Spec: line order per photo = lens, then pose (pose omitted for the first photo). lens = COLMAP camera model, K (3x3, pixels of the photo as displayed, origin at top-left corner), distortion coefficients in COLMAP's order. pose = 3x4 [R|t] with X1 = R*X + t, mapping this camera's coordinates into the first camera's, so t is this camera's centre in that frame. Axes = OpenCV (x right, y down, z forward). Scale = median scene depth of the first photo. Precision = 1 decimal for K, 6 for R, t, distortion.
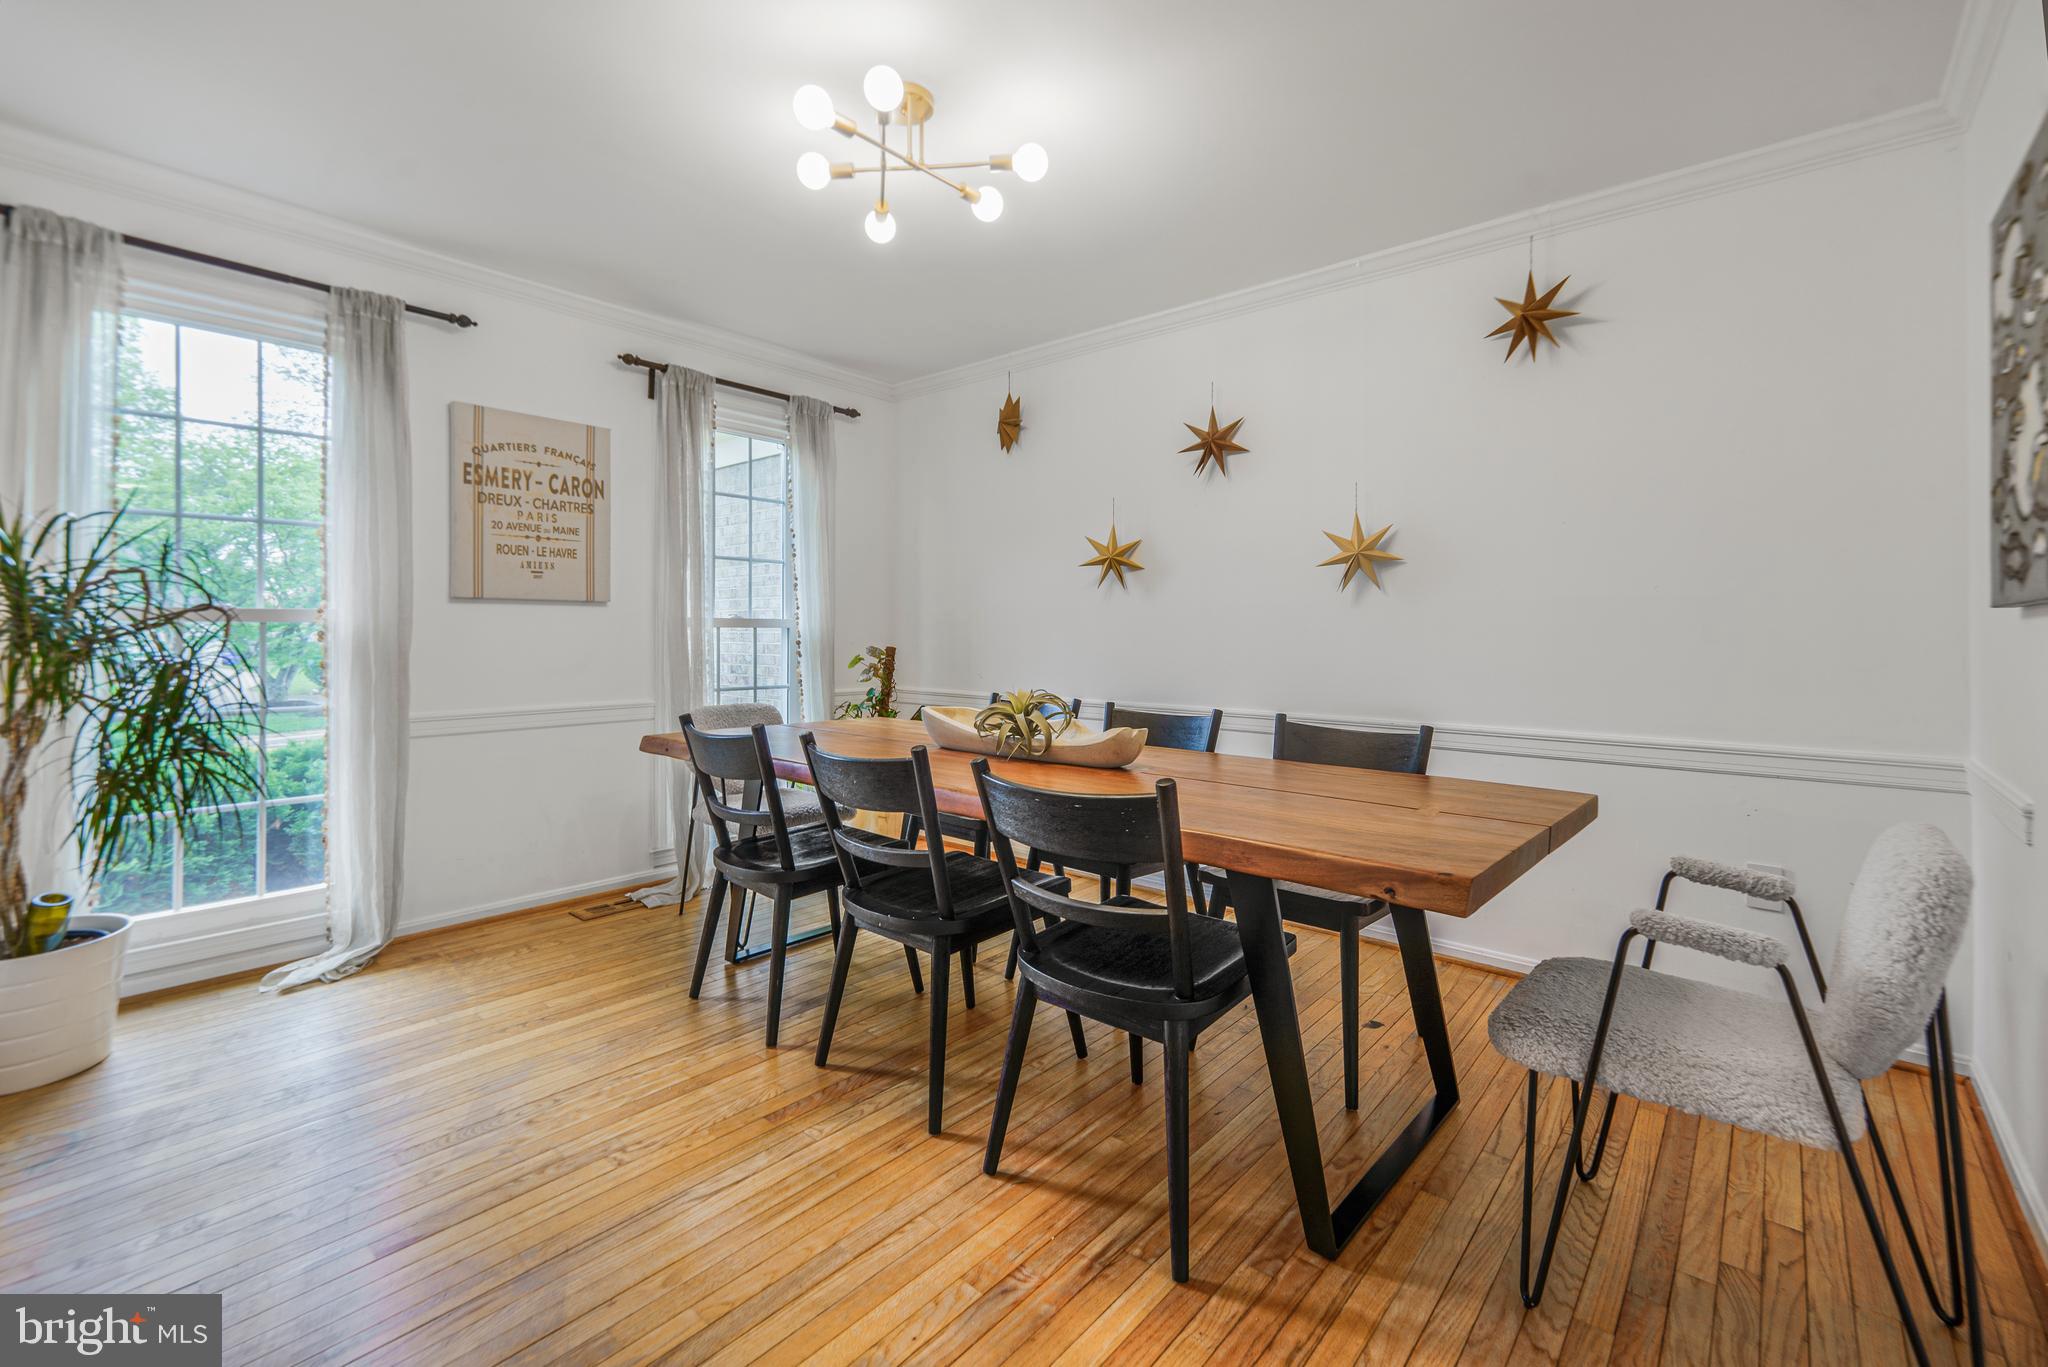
lens RADIAL K [[869.4, 0, 1038.3], [0, 869.4, 630.1], [0, 0, 1]] dist [0.005451, -0.000621]
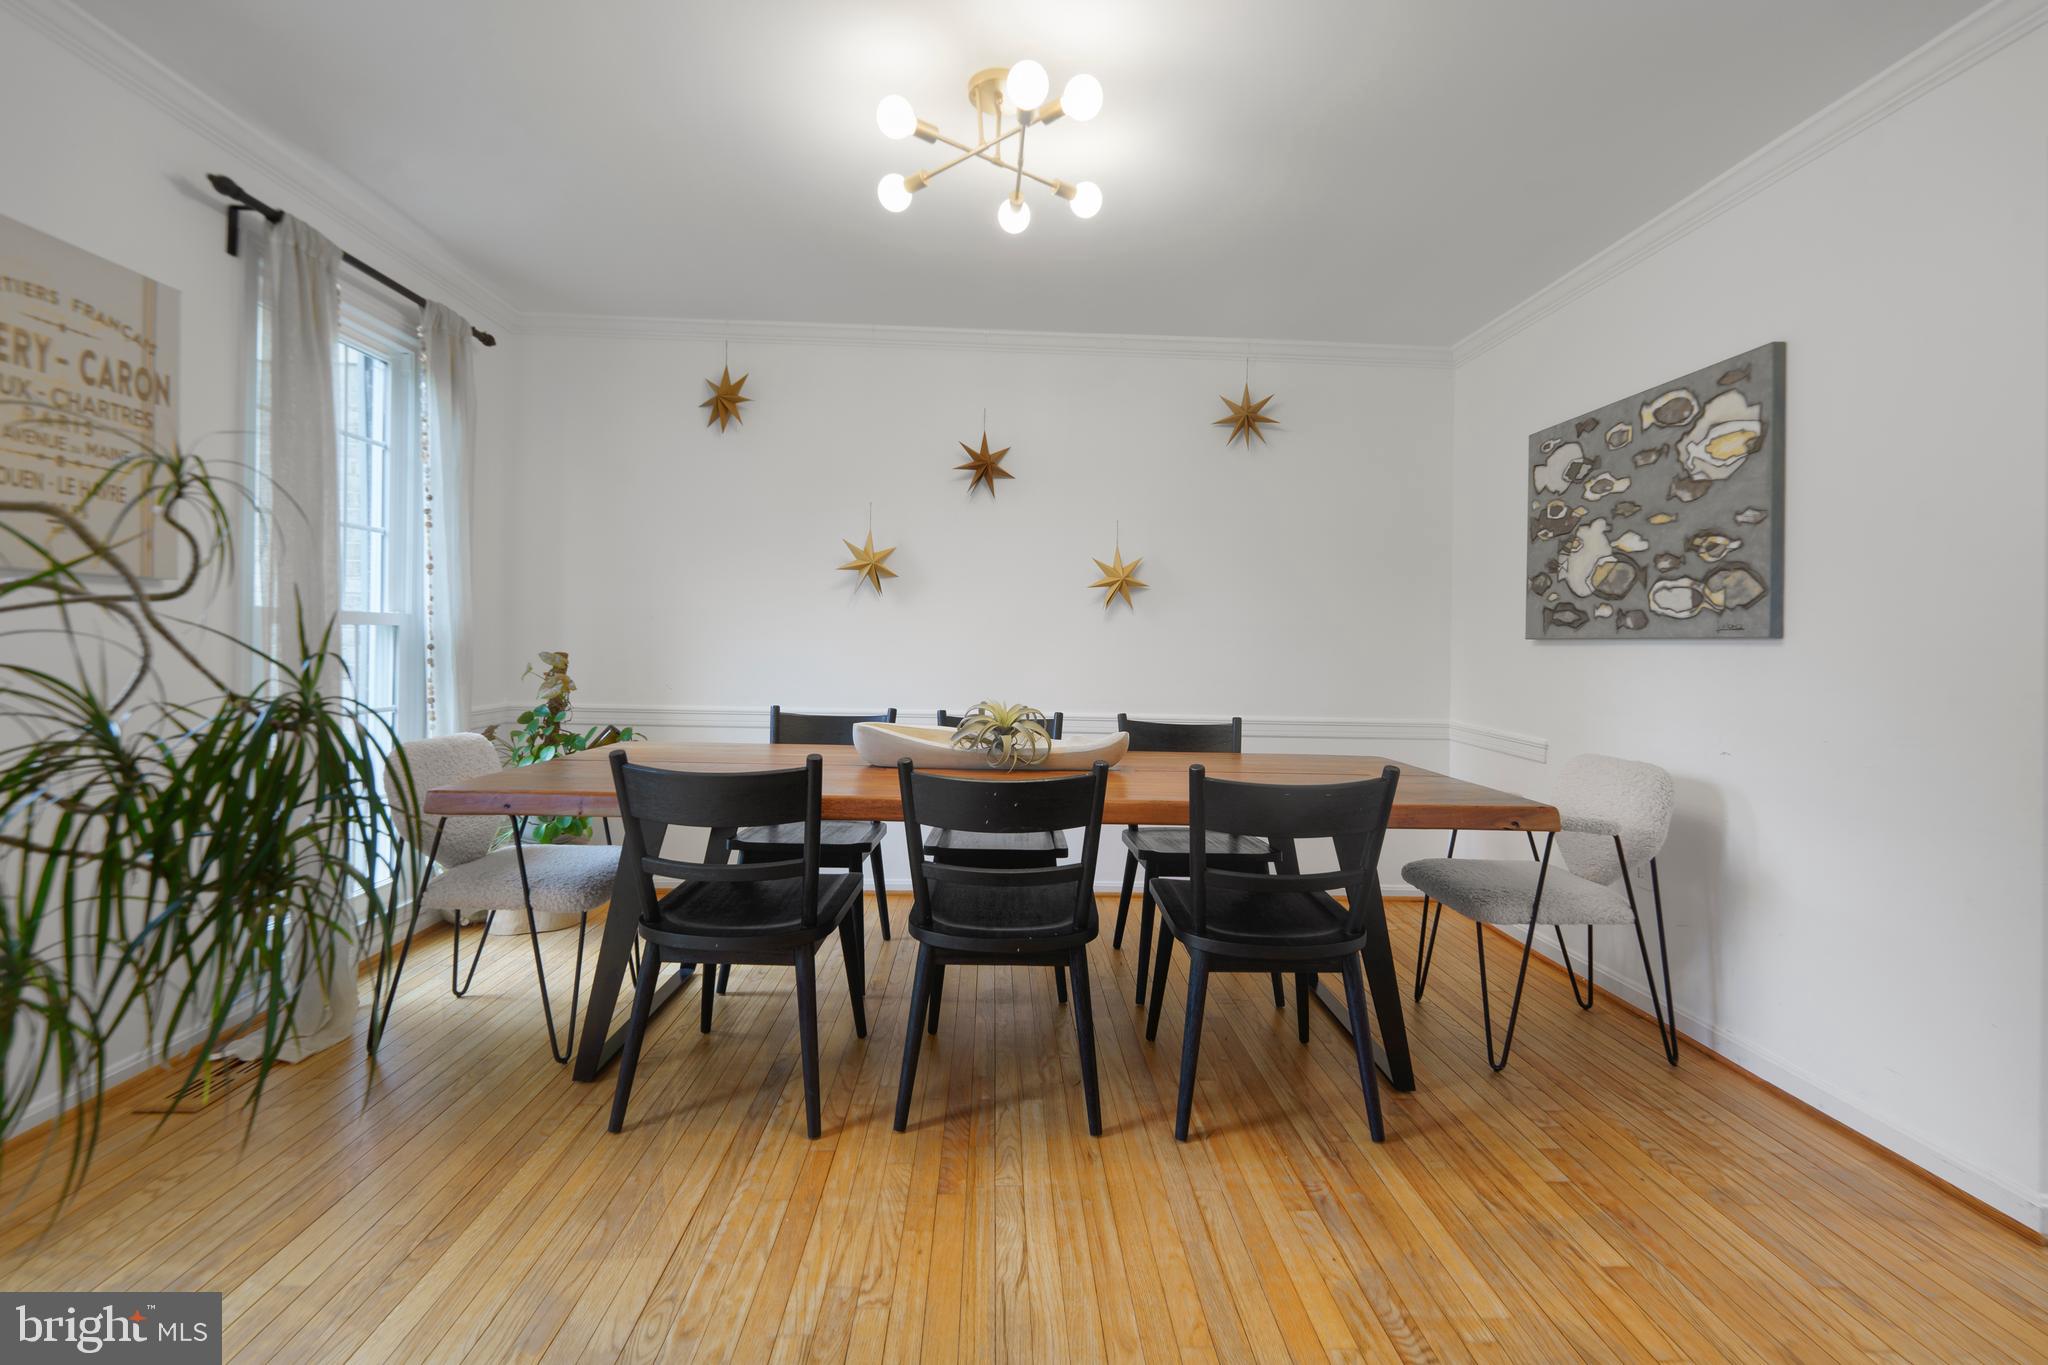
lens RADIAL K [[869.4, 0, 1026.3], [0, 869.4, 638.9], [0, 0, 1]] dist [0.005451, -0.000621]
pose [[0.738111, 0.011034, 0.674589, -0.555354], [-0.020268, 0.999778, 0.005823, -0.008653], [-0.674375, -0.017971, 0.738171, 0.191520]]
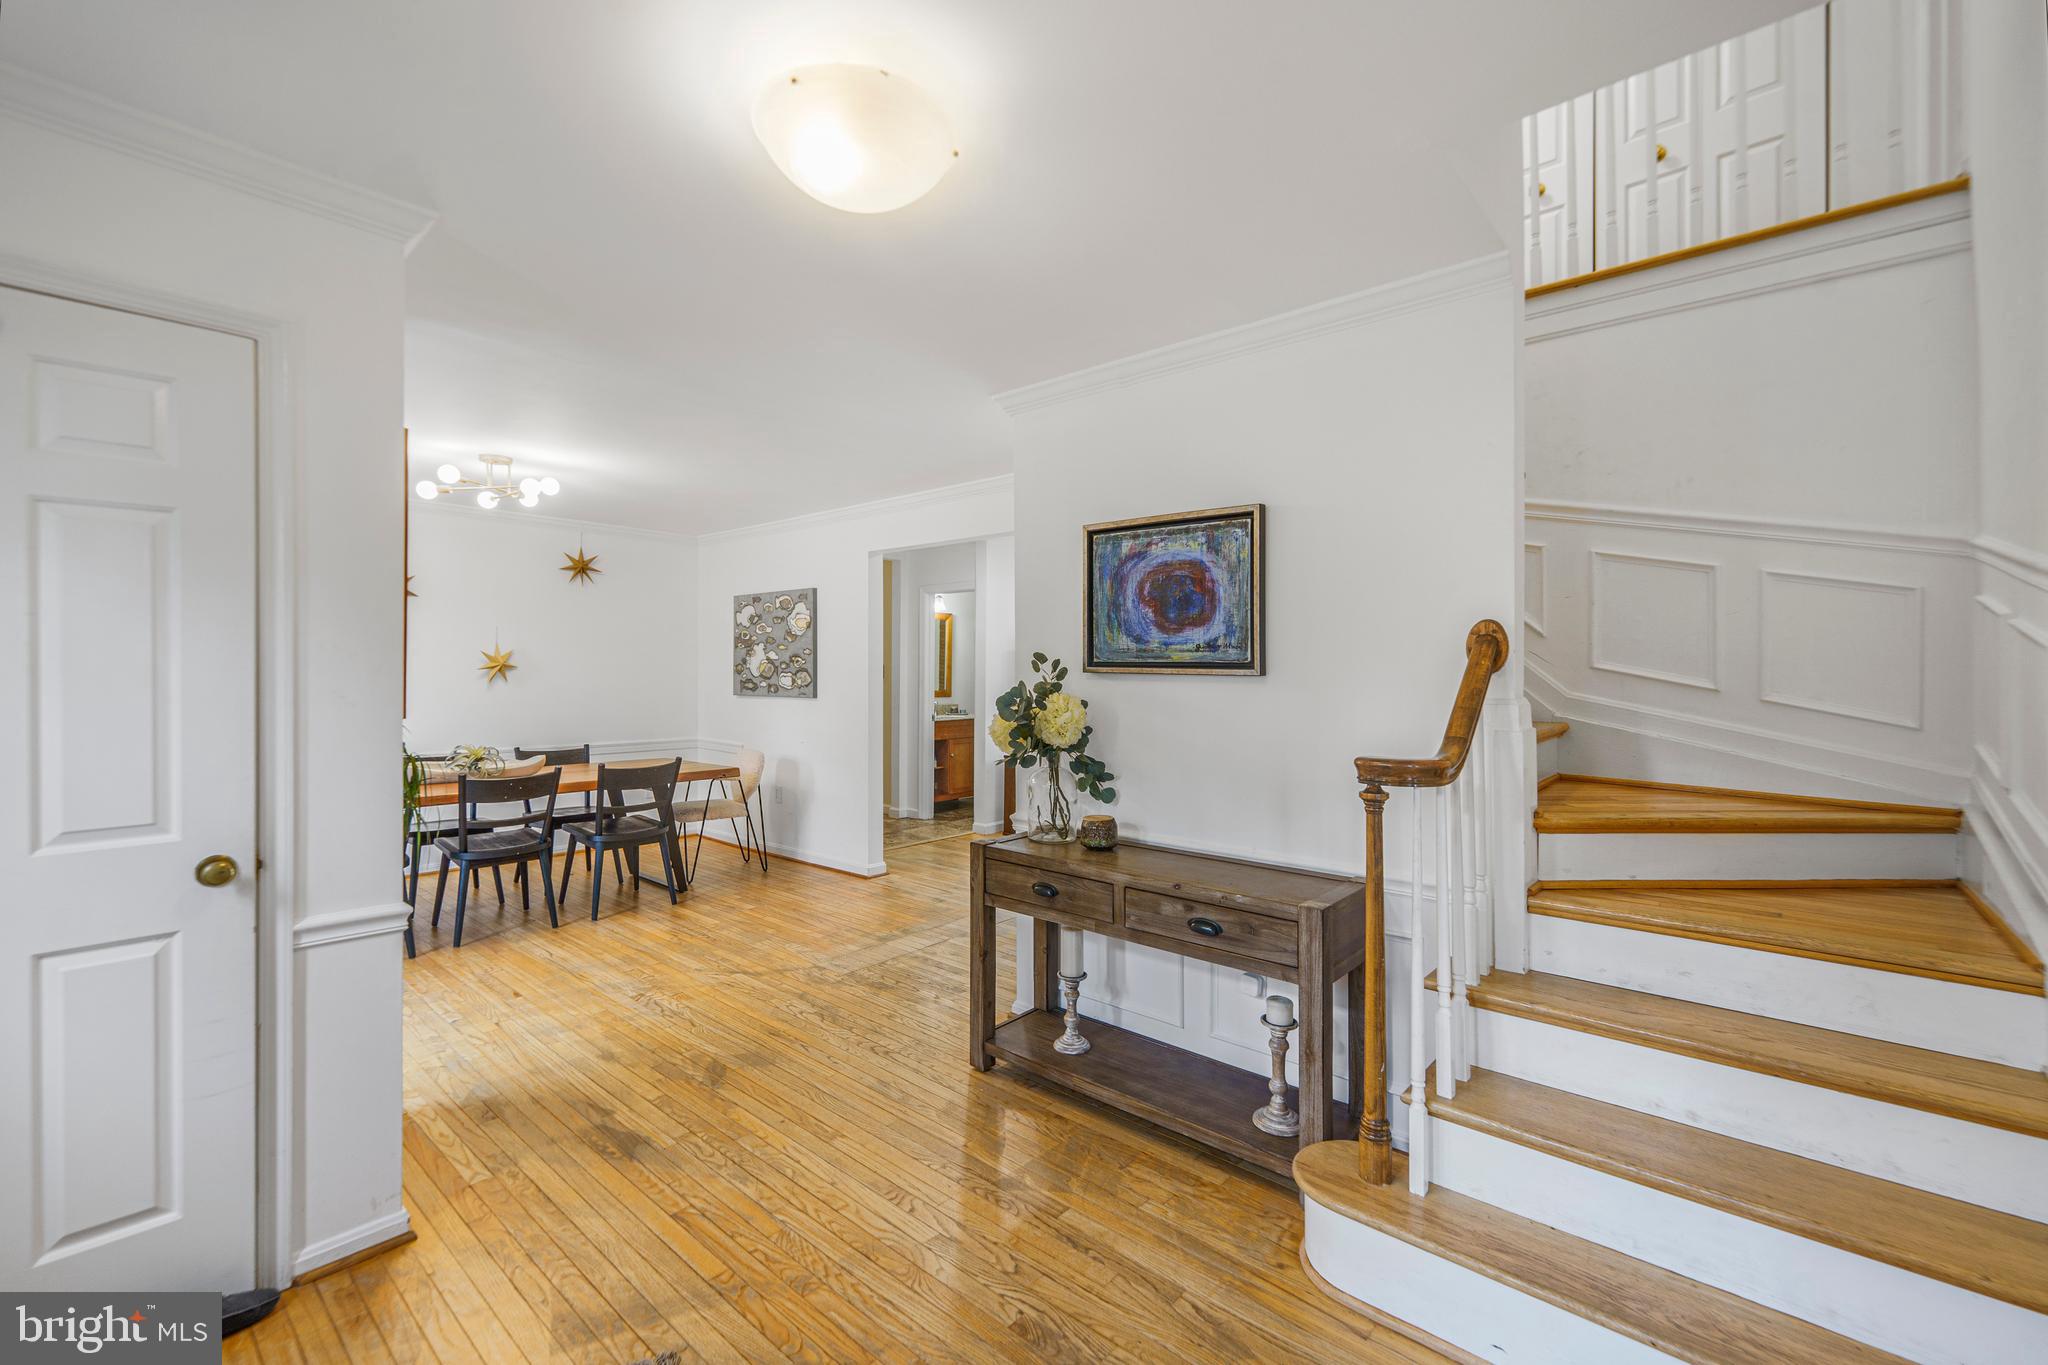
lens RADIAL K [[869.4, 0, 1015.6], [0, 869.4, 662.0], [0, 0, 1]] dist [0.005451, -0.000621]
pose [[0.020101, 0.005579, 0.999782, -1.561587], [-0.011354, 0.999921, -0.005351, -0.094902], [-0.999733, -0.011244, 0.020163, -0.188389]]
